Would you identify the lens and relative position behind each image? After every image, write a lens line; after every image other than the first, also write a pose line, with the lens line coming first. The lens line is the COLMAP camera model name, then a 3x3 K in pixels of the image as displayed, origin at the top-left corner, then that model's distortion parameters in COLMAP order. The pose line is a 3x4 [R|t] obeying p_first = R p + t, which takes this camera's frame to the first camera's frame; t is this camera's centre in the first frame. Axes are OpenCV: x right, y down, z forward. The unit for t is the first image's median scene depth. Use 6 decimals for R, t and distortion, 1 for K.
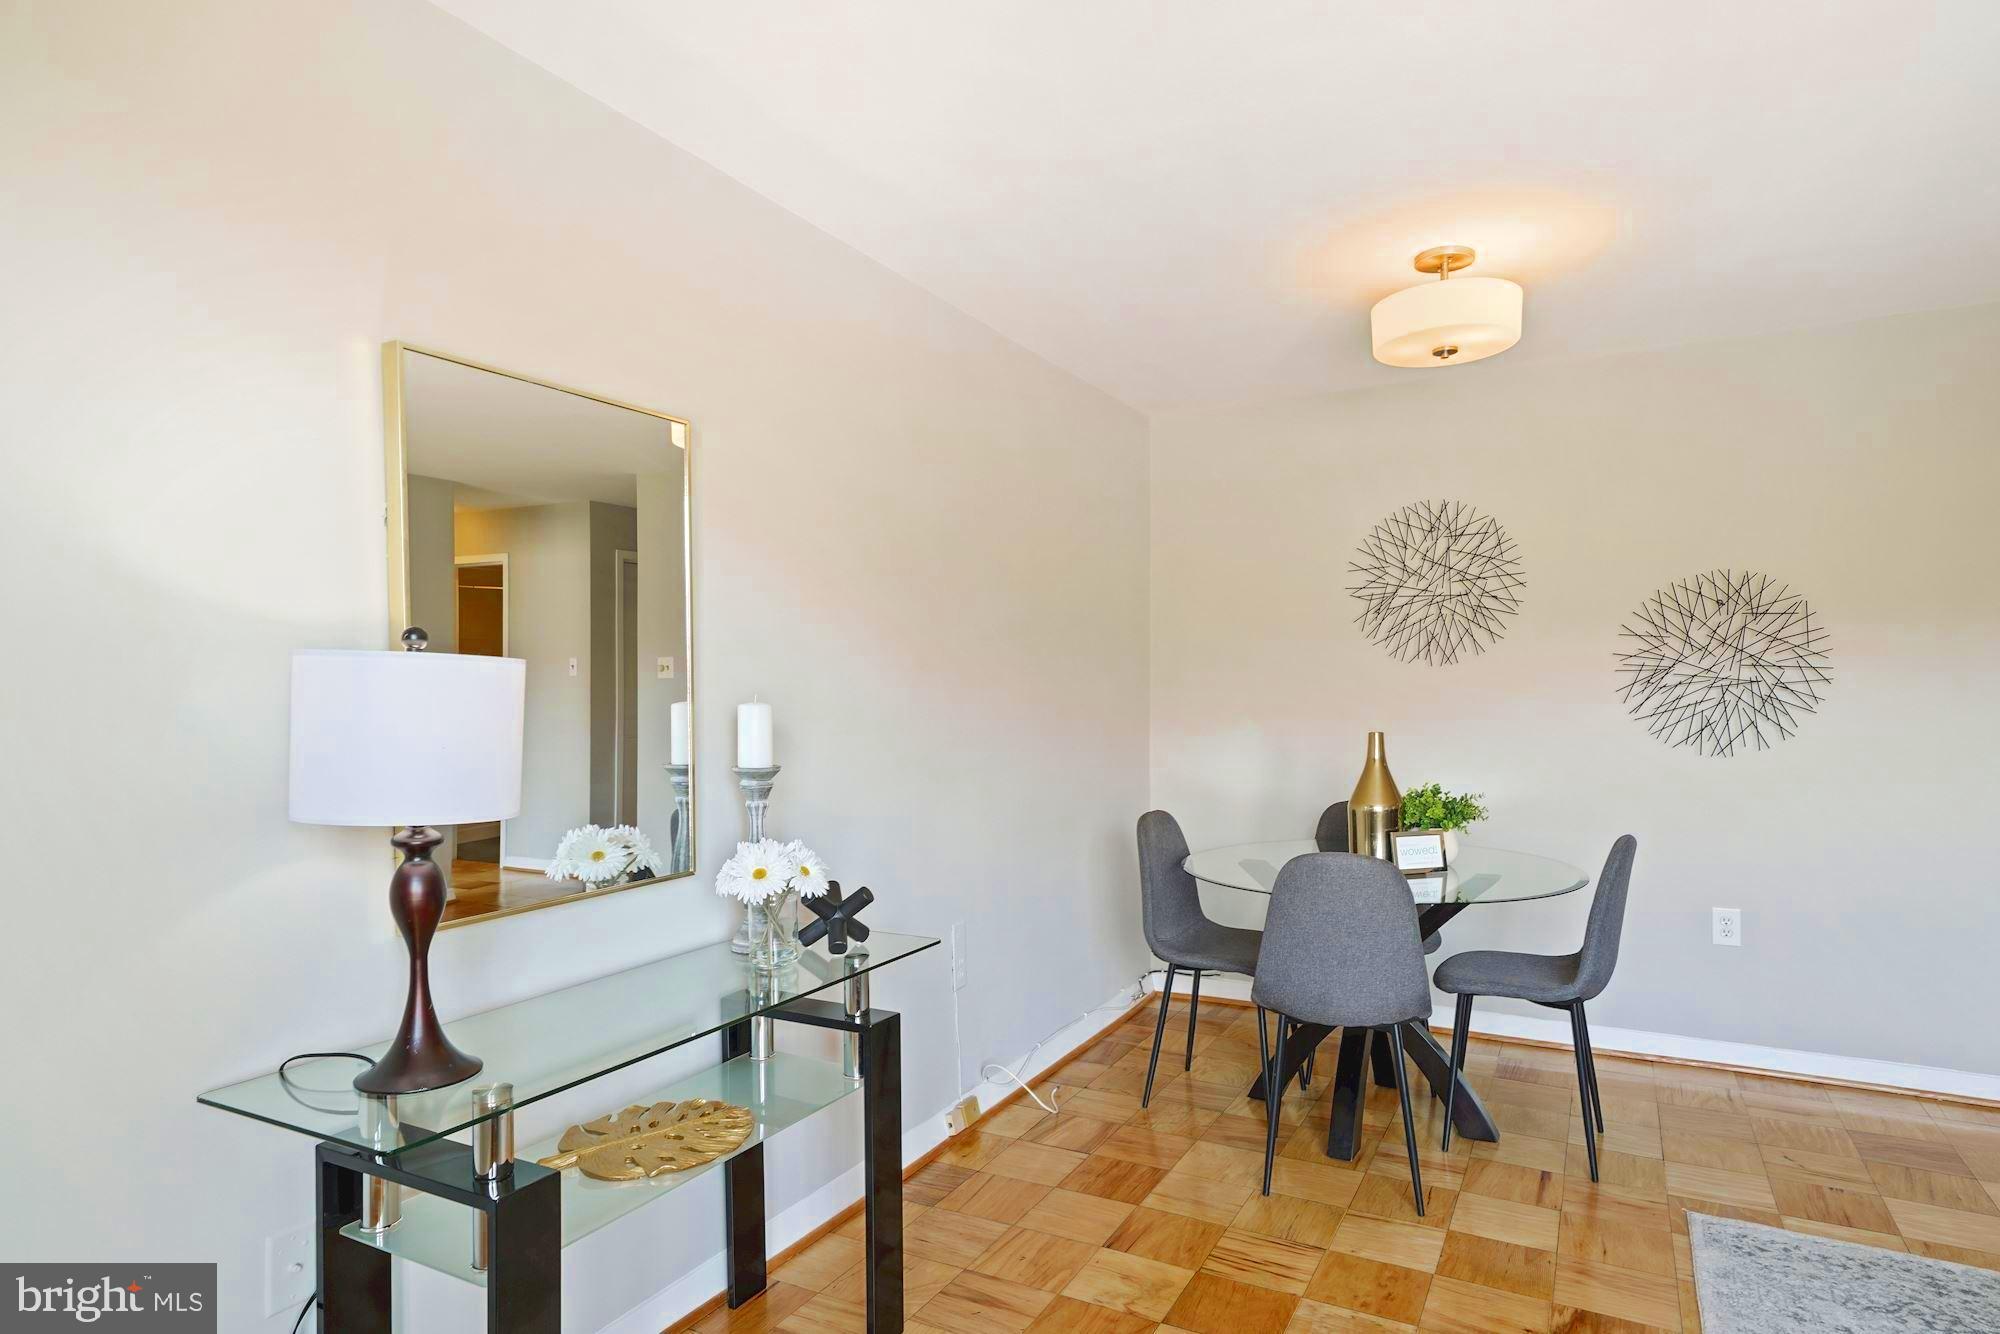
lens RADIAL K [[1128.1, 0, 1005.3], [0, 1128.1, 701.9], [0, 0, 1]] dist [0.016657, -0.000171]
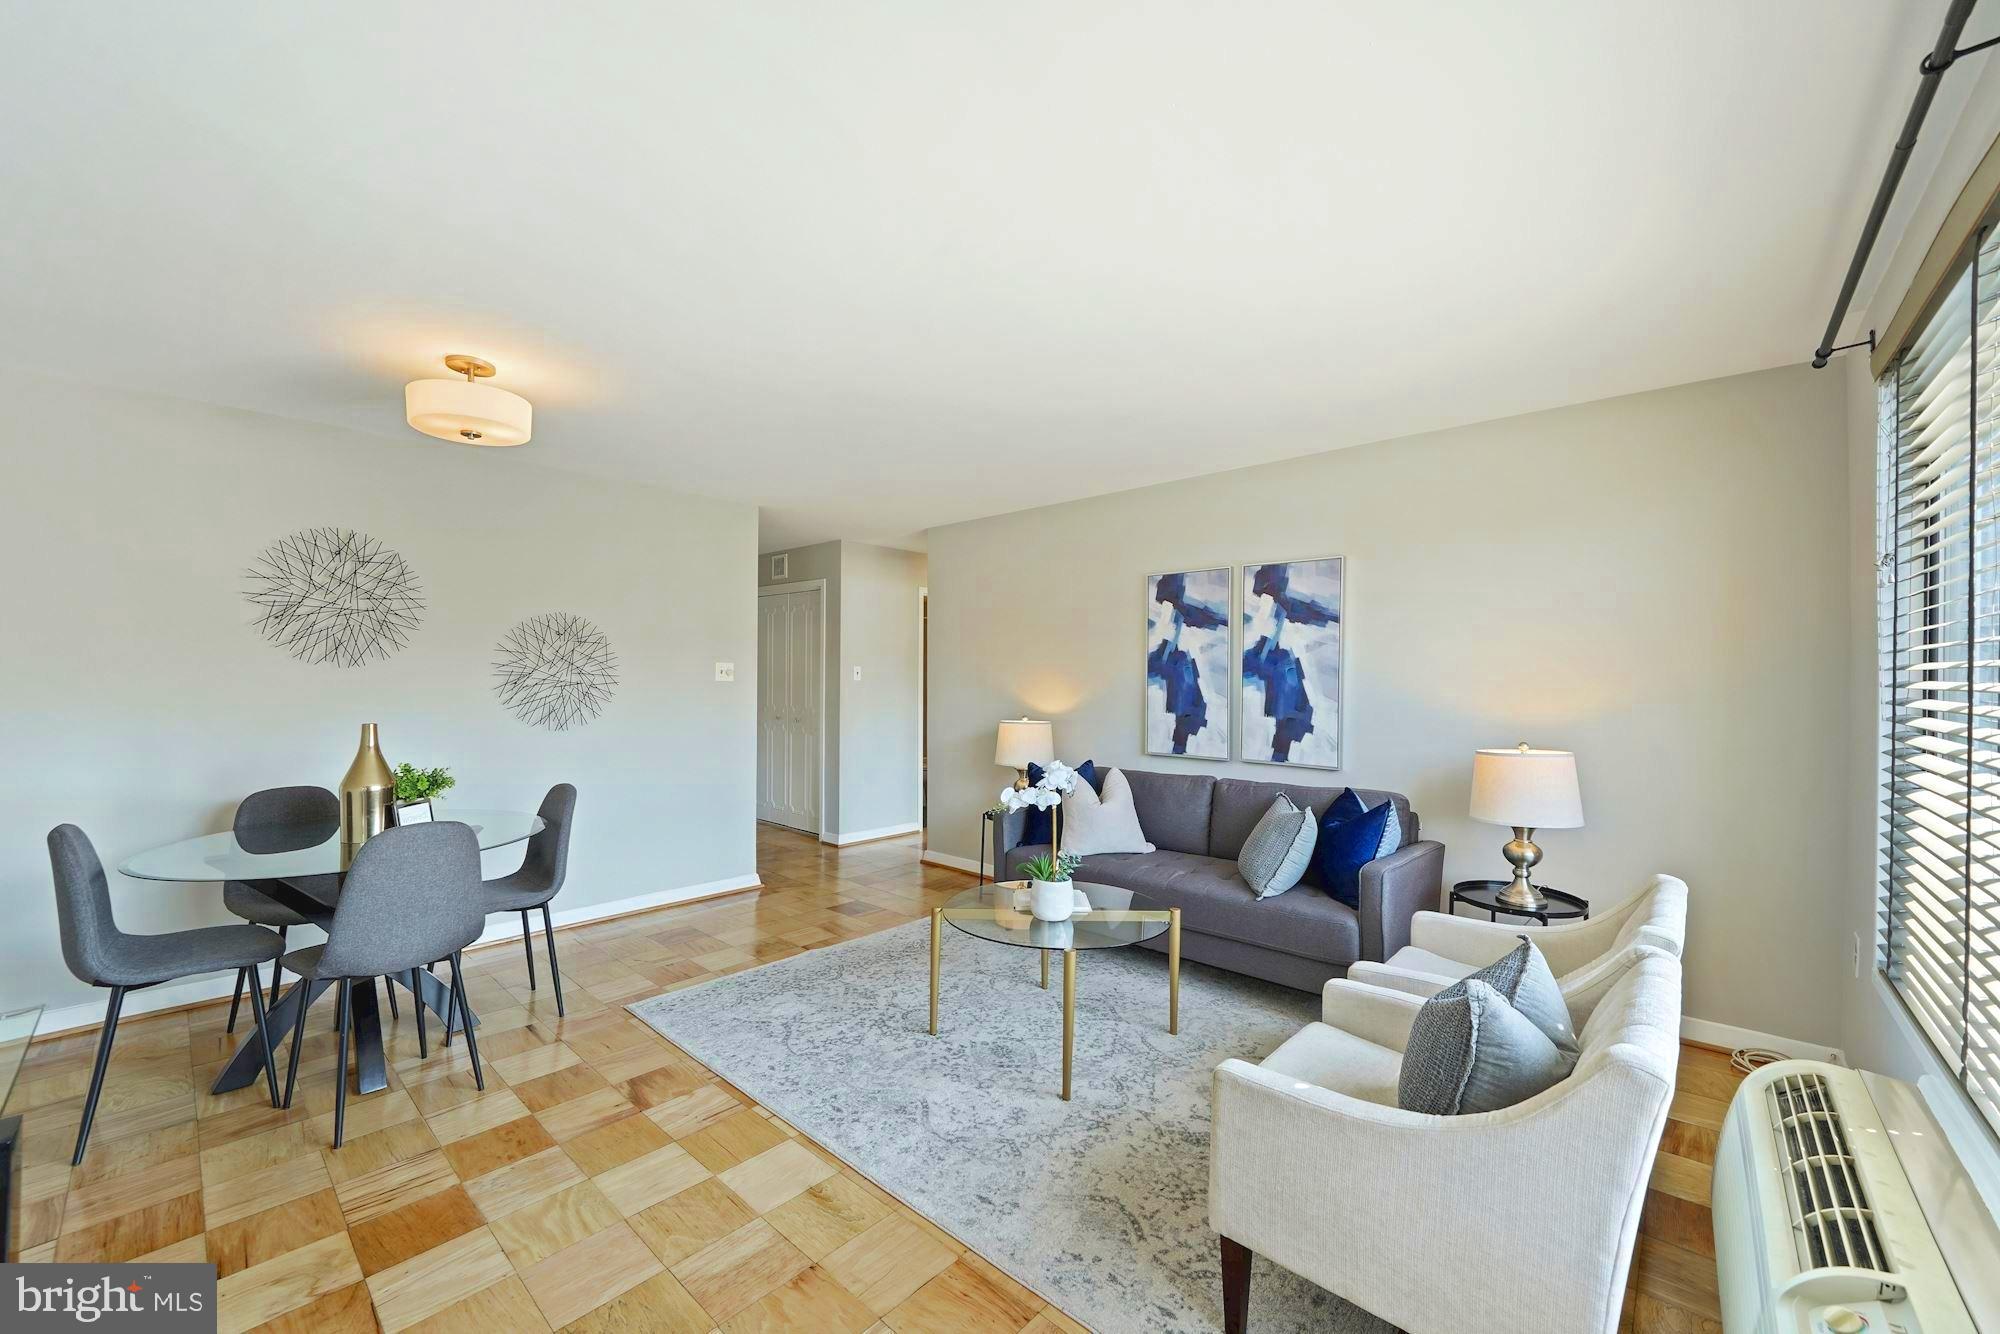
lens RADIAL K [[784.1, 0, 1000.0], [0, 784.1, 667.0], [0, 0, 1]] dist [-0.001037, -0.000092]
pose [[0.237712, 0.028624, 0.970914, -0.318031], [0.006243, 0.999500, -0.030995, -0.003032], [-0.971316, 0.013429, 0.237414, 0.162277]]
